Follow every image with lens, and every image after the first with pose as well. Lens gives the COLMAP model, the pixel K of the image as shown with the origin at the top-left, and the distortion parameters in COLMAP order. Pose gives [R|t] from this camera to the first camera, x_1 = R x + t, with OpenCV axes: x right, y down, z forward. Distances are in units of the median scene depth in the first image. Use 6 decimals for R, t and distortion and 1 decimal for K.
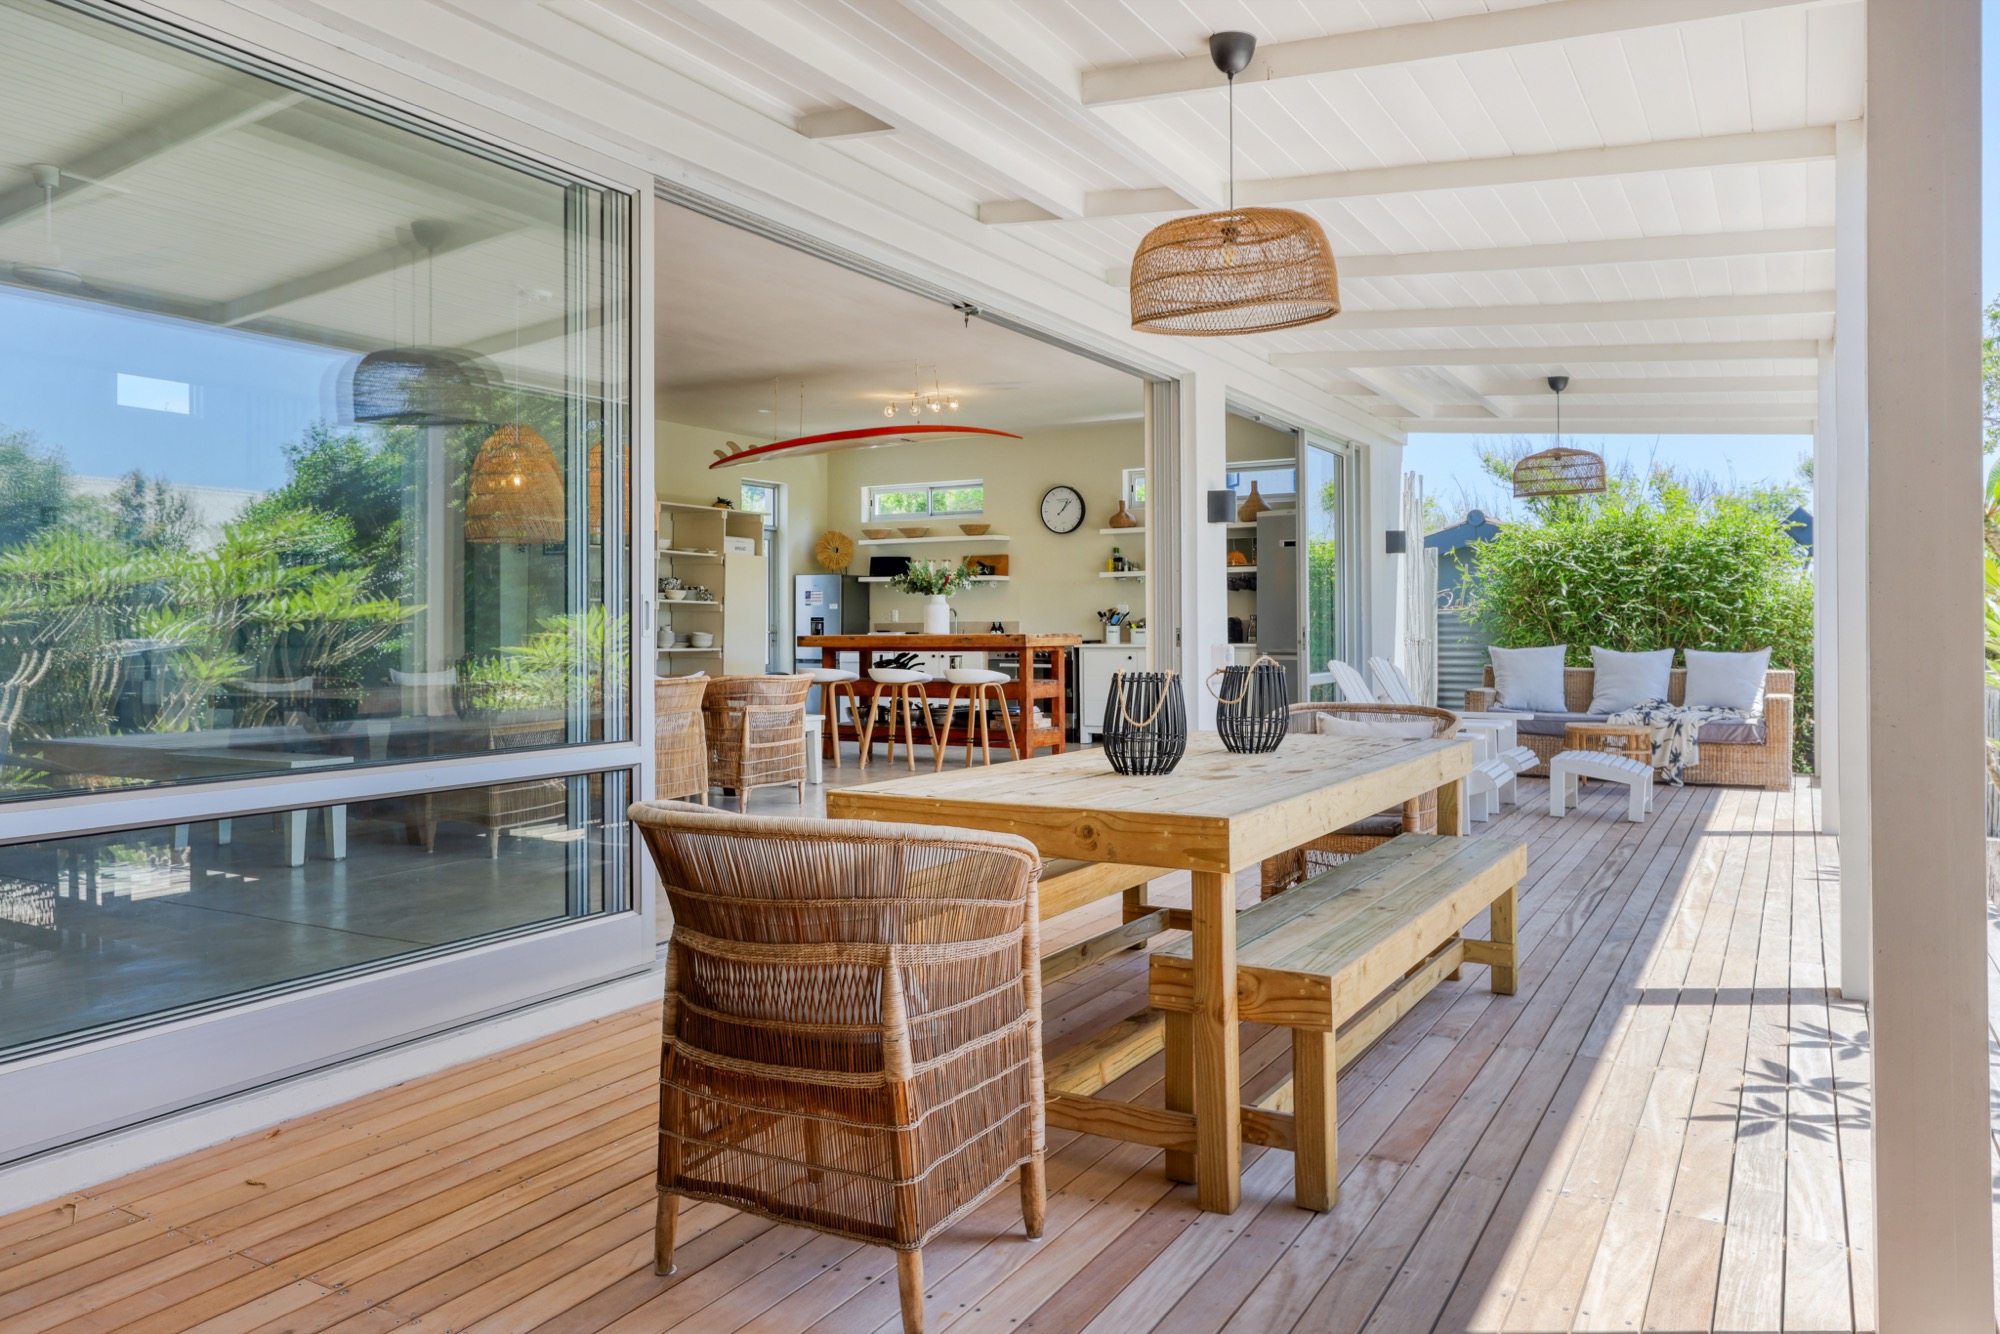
lens RADIAL K [[1343.6, 0, 992.5], [0, 1343.6, 598.1], [0, 0, 1]] dist [-0.002506, -0.001253]
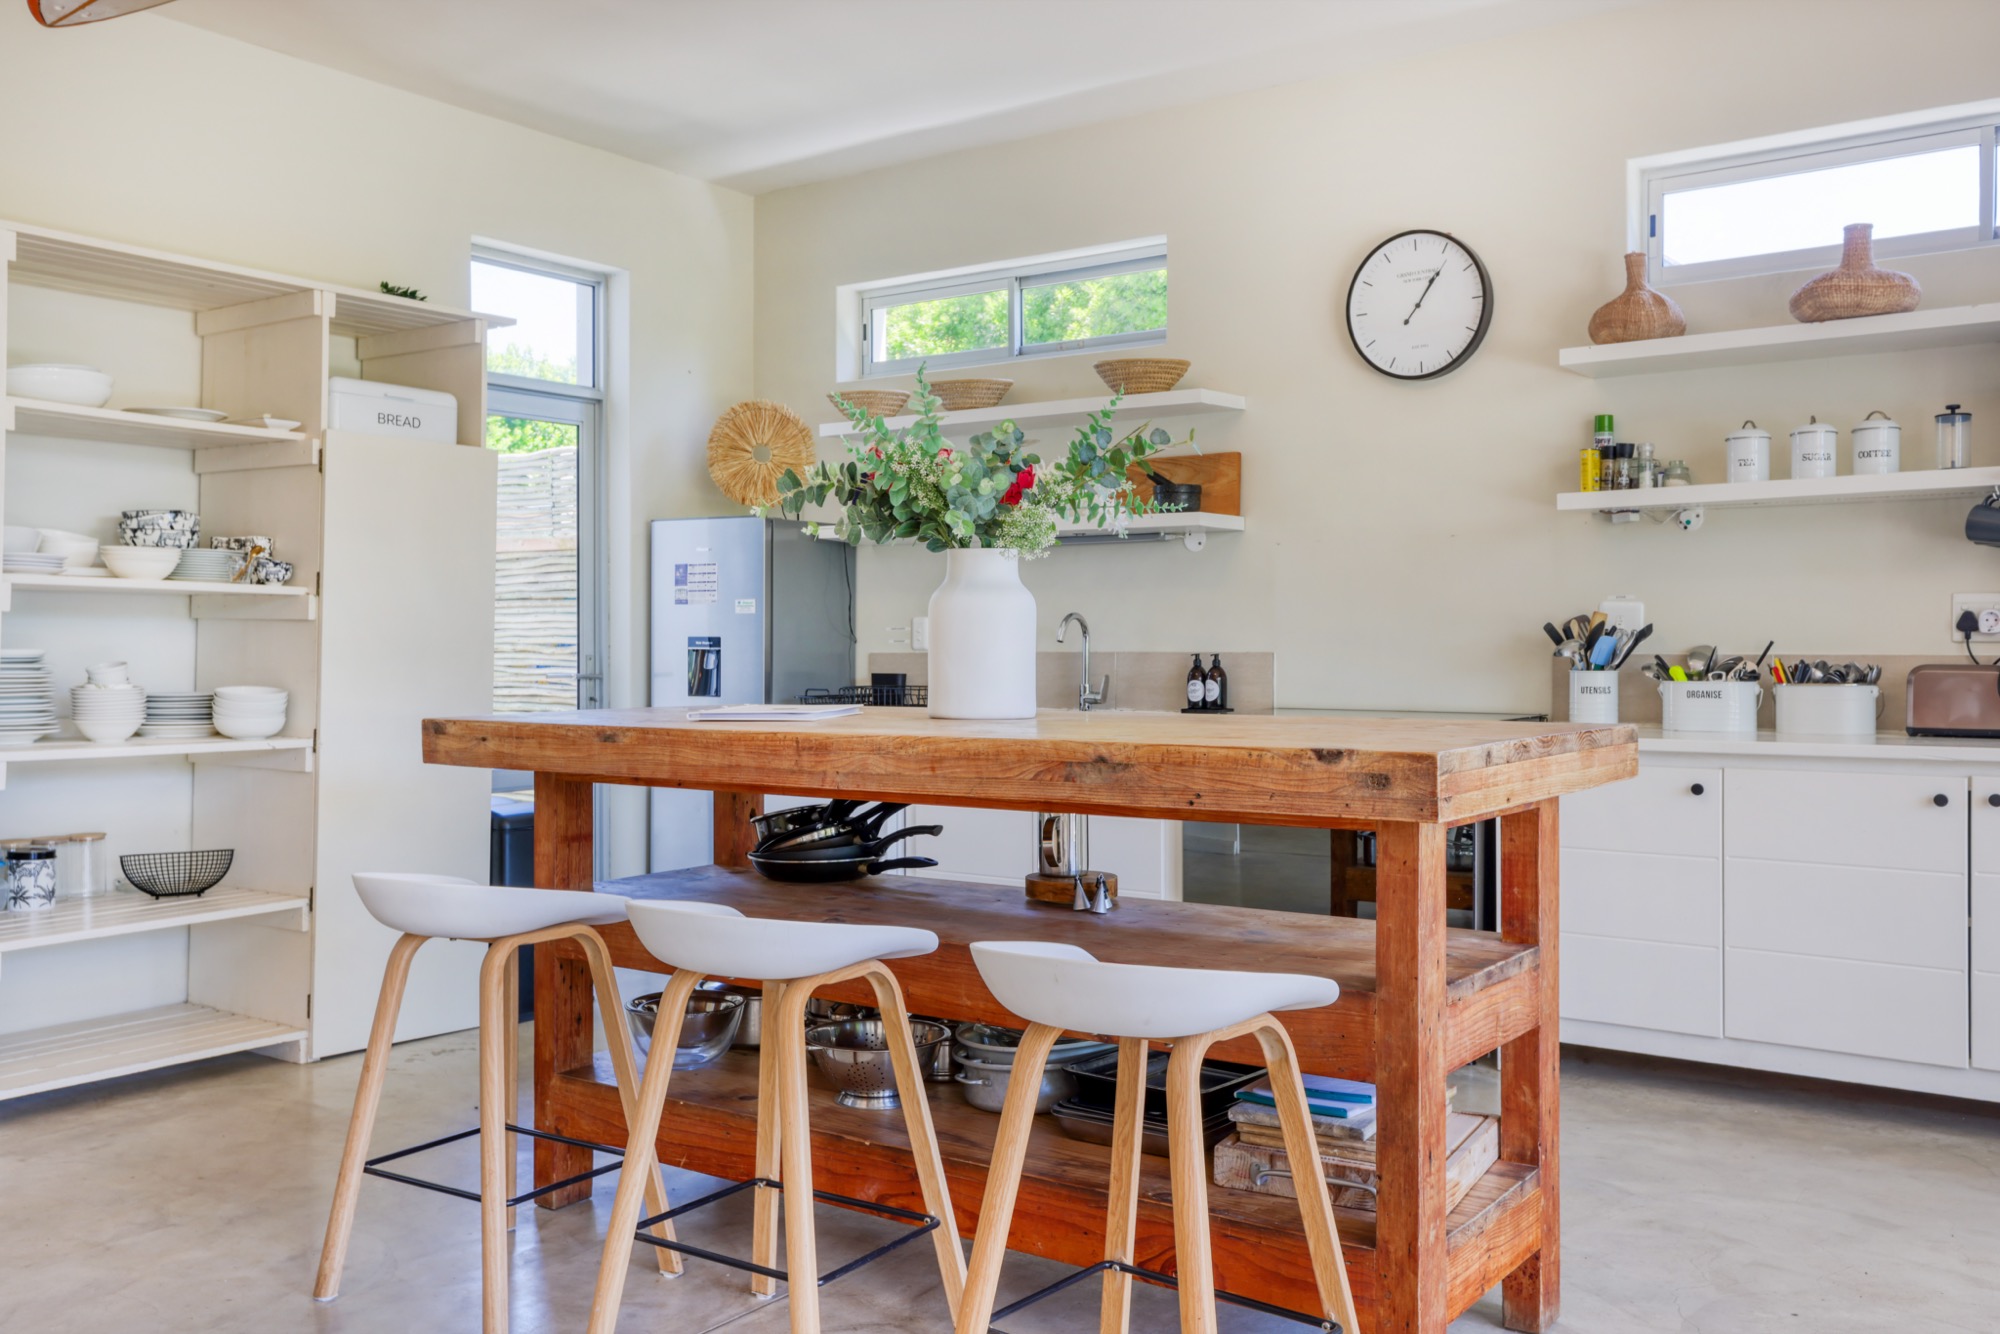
lens RADIAL K [[1735.3, 0, 1005.7], [0, 1735.3, 664.4], [0, 0, 1]] dist [0.046367, 0.004201]
pose [[0.996124, 0.005804, -0.087765, -0.008925], [-0.002632, 0.999340, 0.036219, 0.005247], [0.087917, -0.035848, 0.995483, 0.590925]]
